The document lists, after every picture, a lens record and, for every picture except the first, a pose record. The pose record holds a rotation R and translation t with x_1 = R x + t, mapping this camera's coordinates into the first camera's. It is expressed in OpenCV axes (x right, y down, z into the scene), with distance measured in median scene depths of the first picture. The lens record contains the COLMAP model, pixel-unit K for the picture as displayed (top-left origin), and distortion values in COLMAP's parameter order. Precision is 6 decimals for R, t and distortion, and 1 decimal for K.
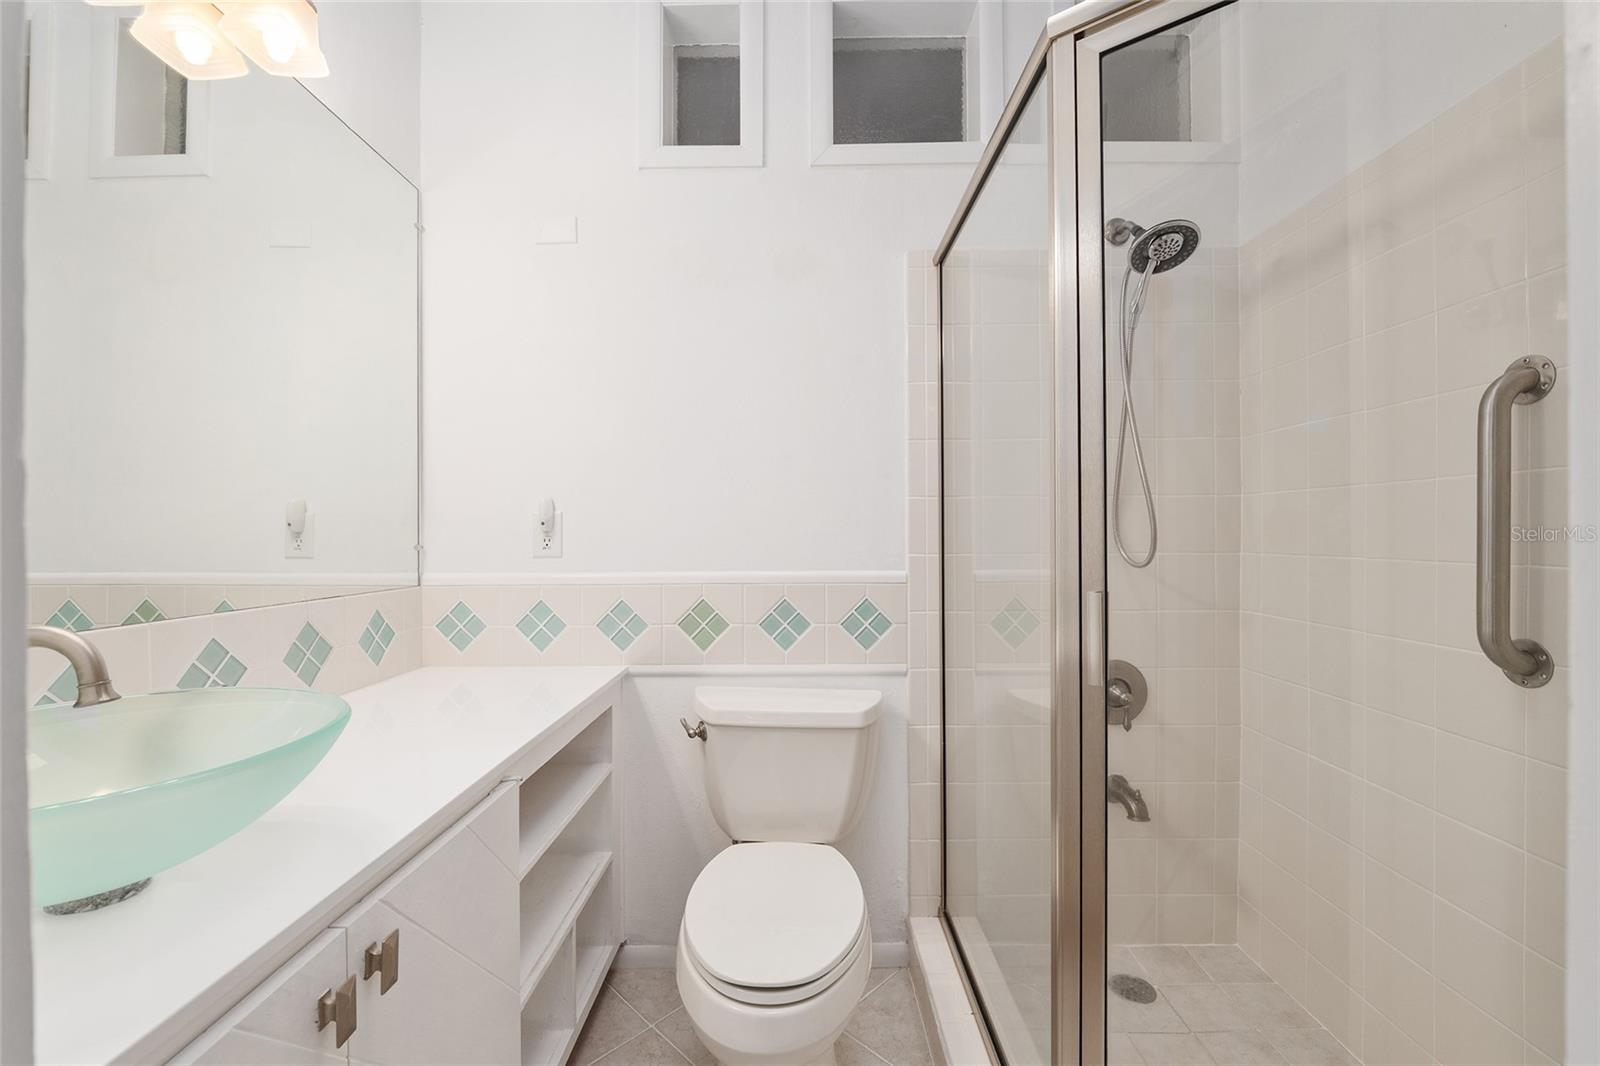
lens RADIAL K [[654.4, 0, 799.2], [0, 654.4, 534.6], [0, 0, 1]] dist [-0.006670, -0.001117]
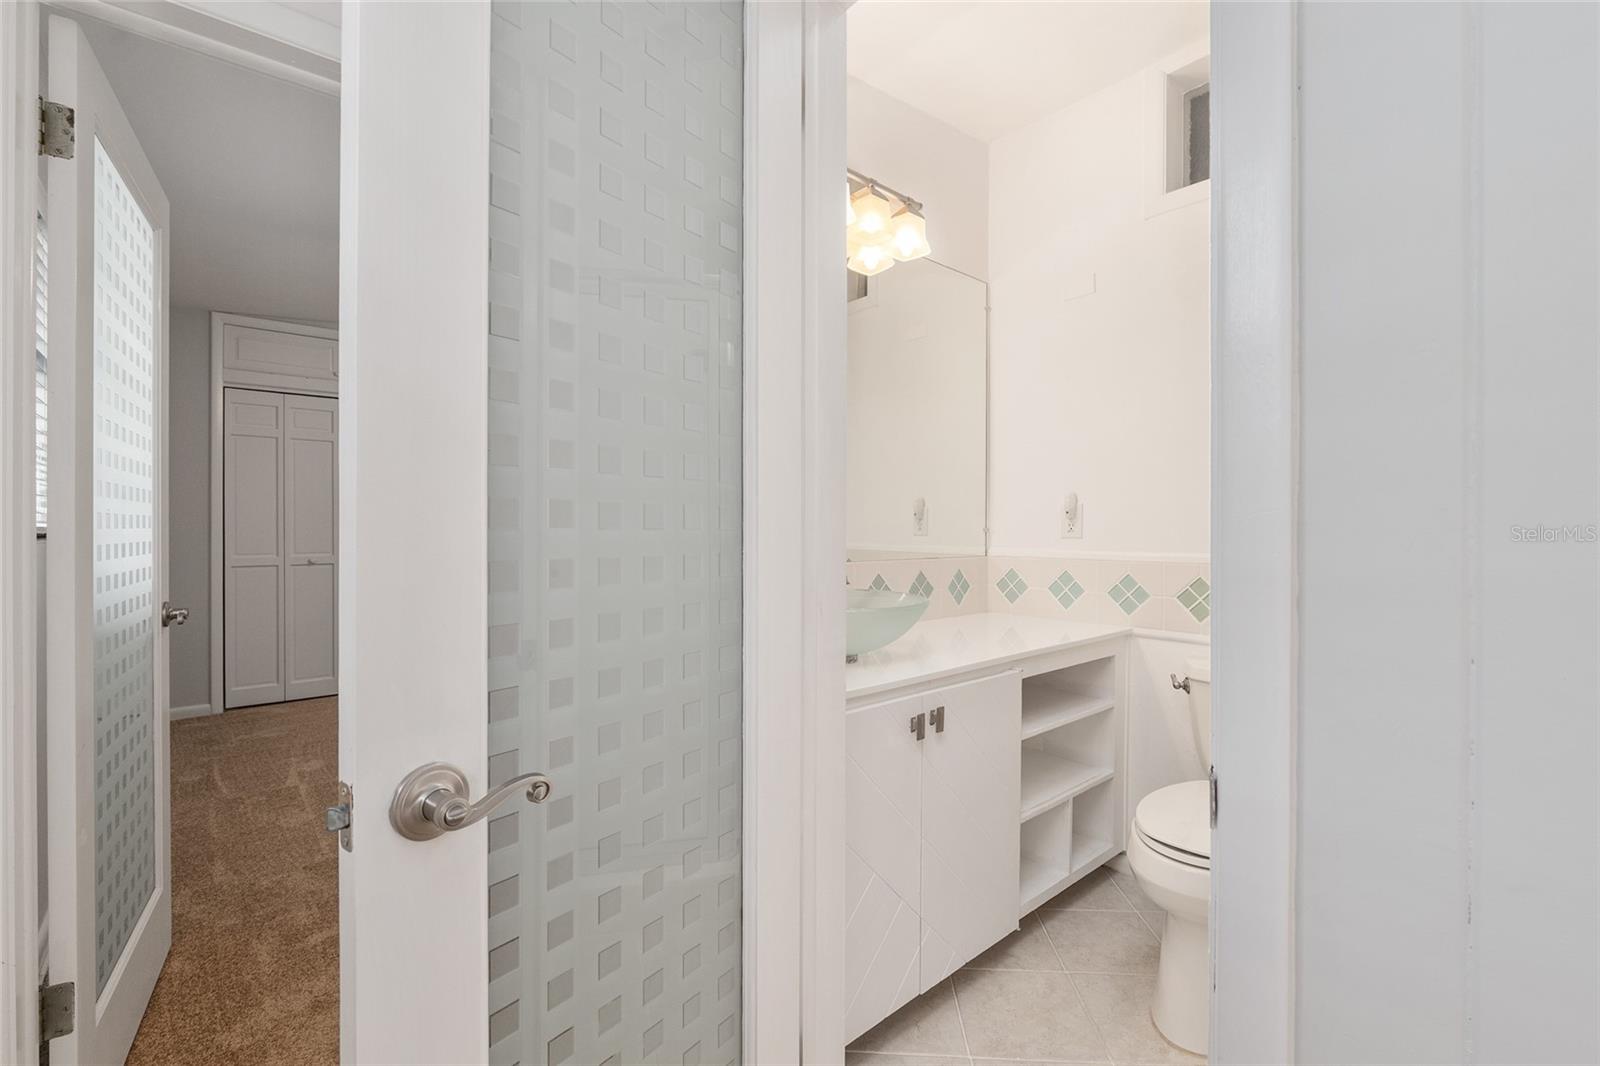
lens RADIAL K [[687.3, 0, 792.1], [0, 687.3, 527.5], [0, 0, 1]] dist [-0.008118, -0.000077]
pose [[0.652475, 0.007513, -0.757773, 0.295541], [-0.006220, 0.999970, 0.004559, 0.010760], [0.757784, 0.001738, 0.652503, -0.326106]]
